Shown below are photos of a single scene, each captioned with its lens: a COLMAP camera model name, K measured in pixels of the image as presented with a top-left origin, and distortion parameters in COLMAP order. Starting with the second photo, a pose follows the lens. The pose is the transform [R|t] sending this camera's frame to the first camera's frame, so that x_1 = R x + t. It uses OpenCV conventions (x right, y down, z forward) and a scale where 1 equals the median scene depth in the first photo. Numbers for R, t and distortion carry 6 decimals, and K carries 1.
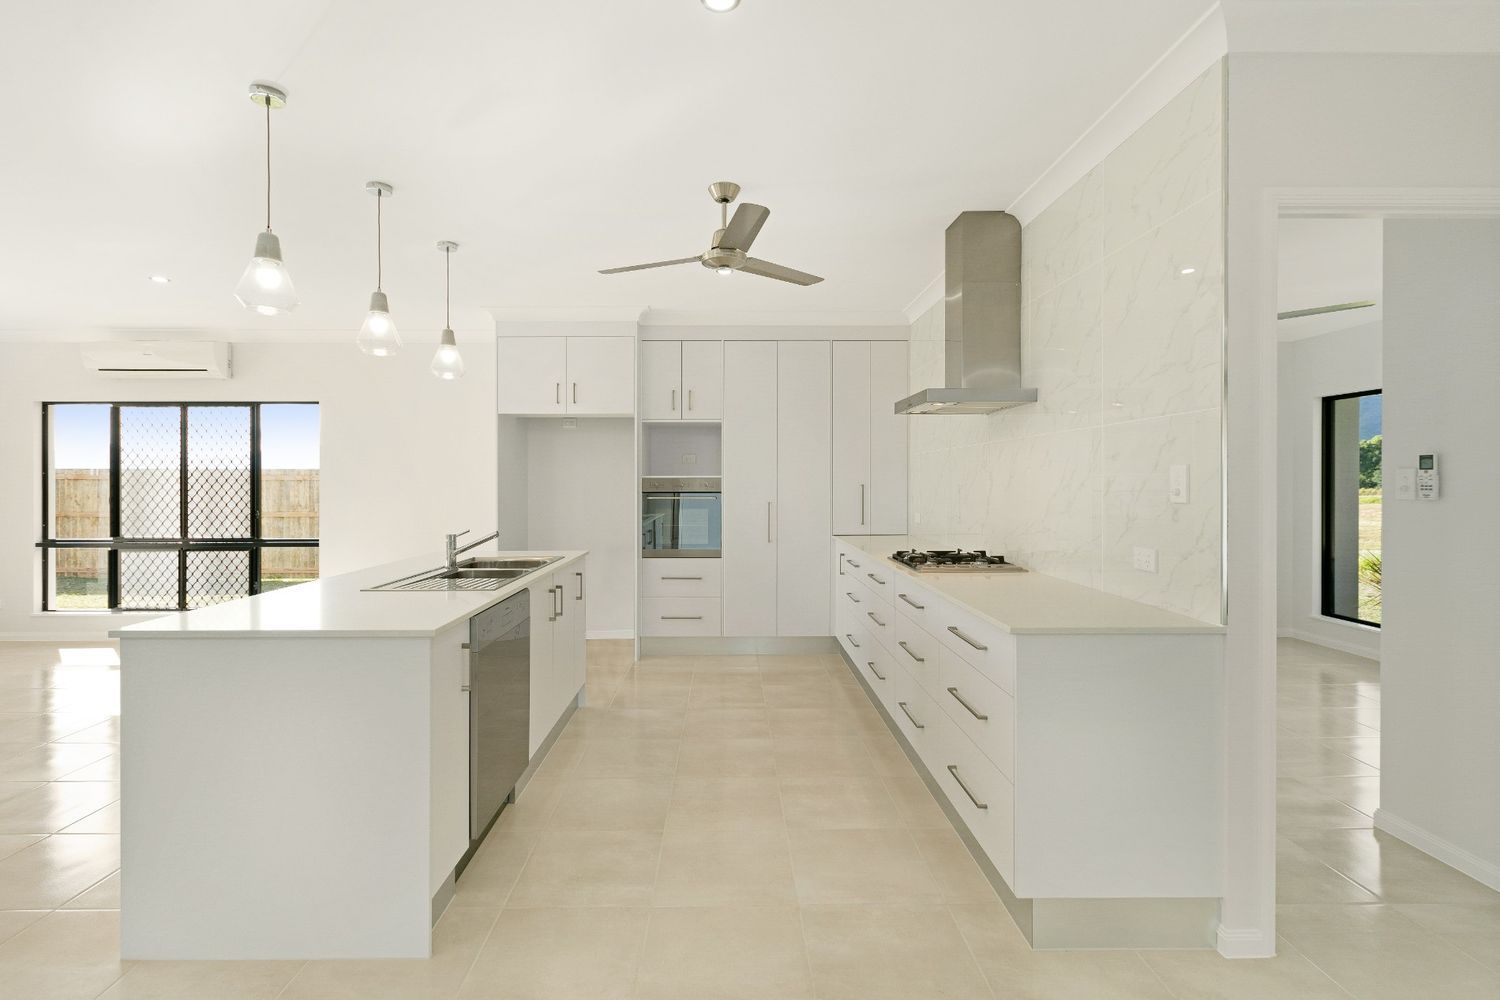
lens RADIAL K [[687.5, 0, 718.2], [0, 687.5, 474.9], [0, 0, 1]] dist [0.000273, -0.000078]
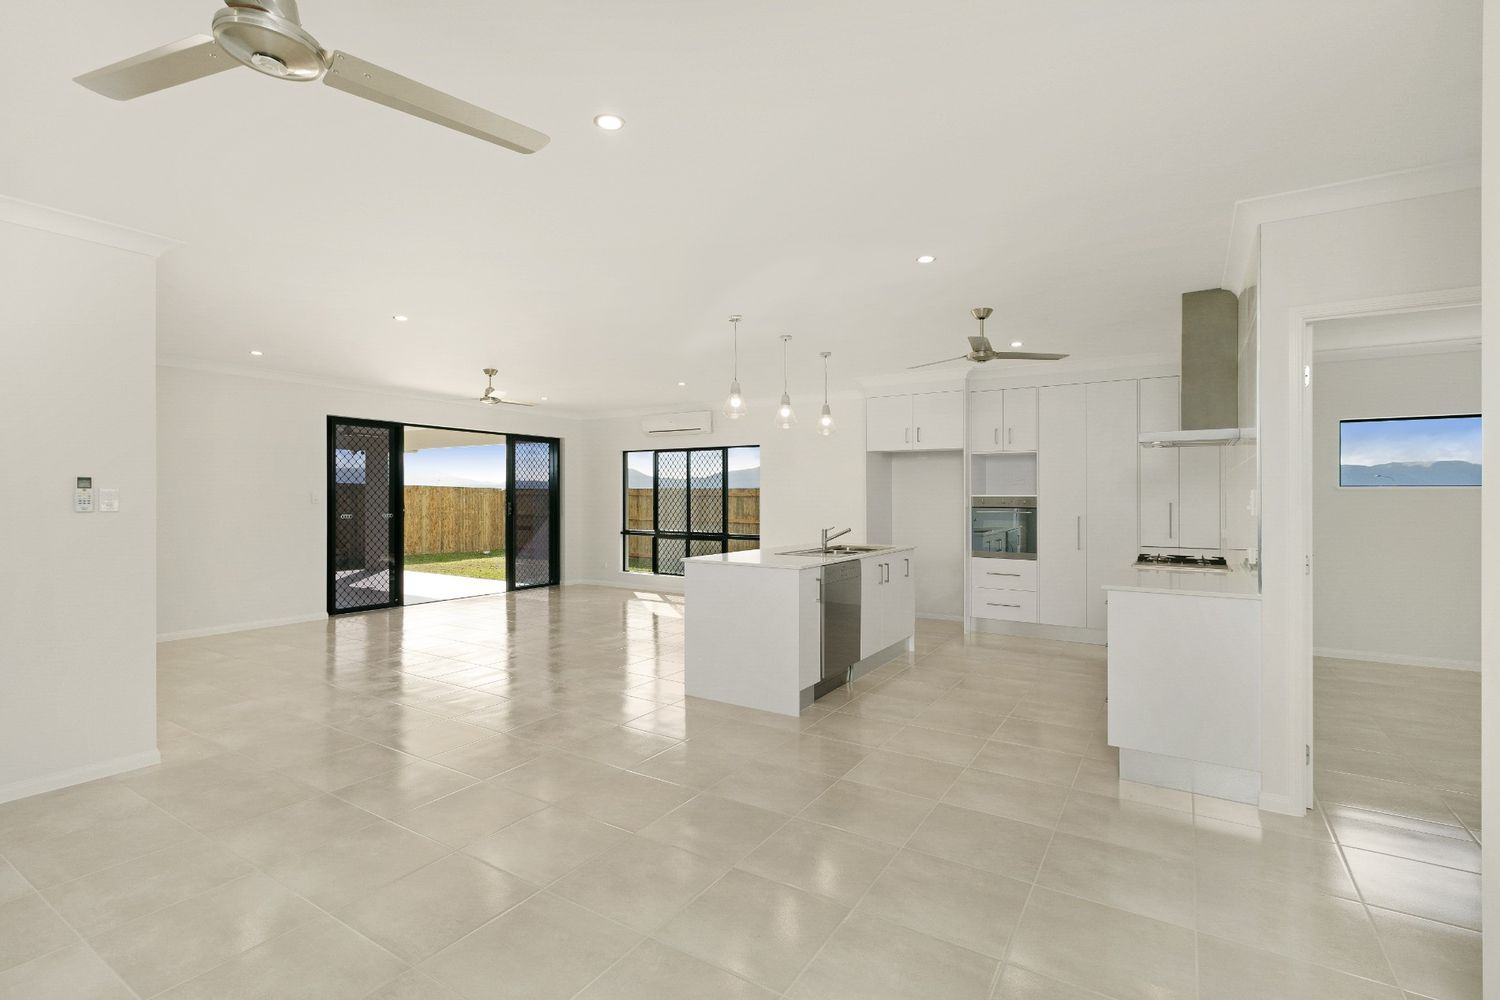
lens RADIAL K [[687.5, 0, 718.2], [0, 687.5, 474.9], [0, 0, 1]] dist [0.000273, -0.000078]
pose [[0.828924, -0.013034, -0.559210, 0.201099], [-0.000827, 0.999699, -0.024527, -0.003277], [0.559361, 0.020793, 0.828663, -0.324286]]
